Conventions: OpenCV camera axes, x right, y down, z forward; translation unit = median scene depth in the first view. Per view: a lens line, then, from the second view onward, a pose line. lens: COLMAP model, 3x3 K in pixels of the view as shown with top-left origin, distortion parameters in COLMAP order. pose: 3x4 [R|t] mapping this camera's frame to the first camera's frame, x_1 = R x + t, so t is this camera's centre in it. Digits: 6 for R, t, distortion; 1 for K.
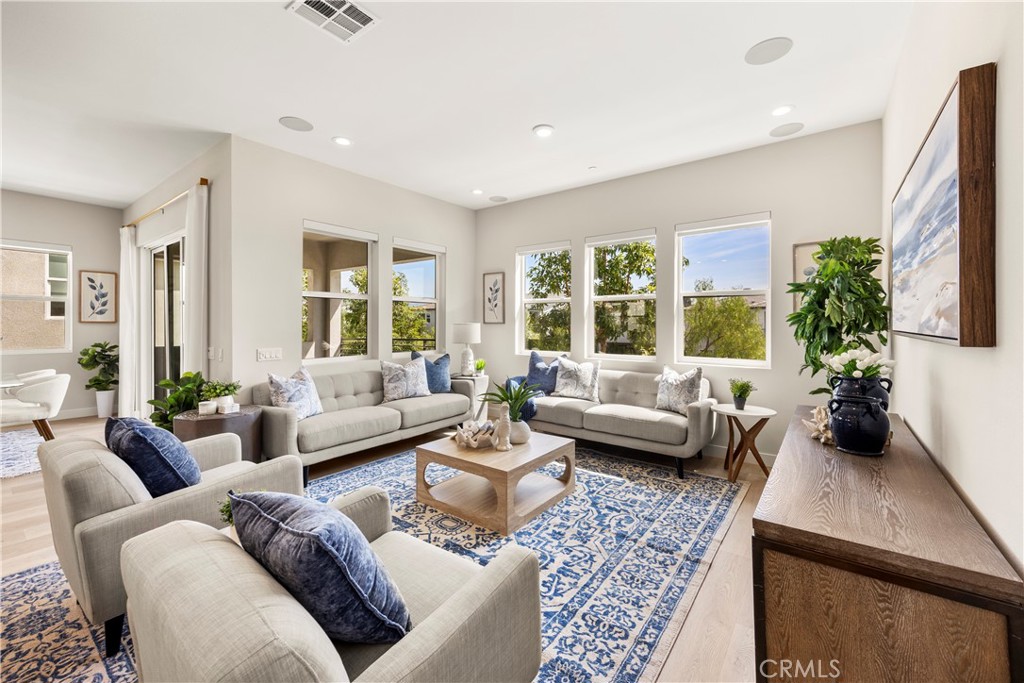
lens RADIAL K [[407.3, 0, 520.5], [0, 407.3, 324.7], [0, 0, 1]] dist [0.001001, 0.000026]
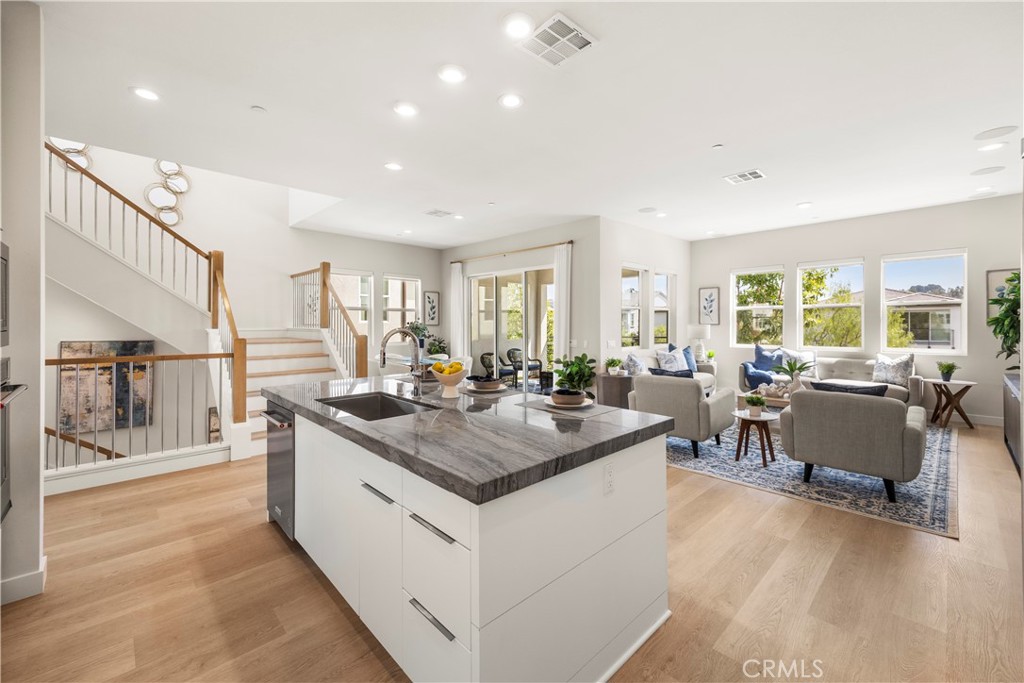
lens RADIAL K [[412.4, 0, 511.6], [0, 412.4, 322.4], [0, 0, 1]] dist [0.000129, -0.000186]
pose [[0.984965, -0.005703, -0.172659, -0.609872], [0.004858, 0.999974, -0.005316, -0.008056], [0.172685, 0.004397, 0.984967, -0.608667]]
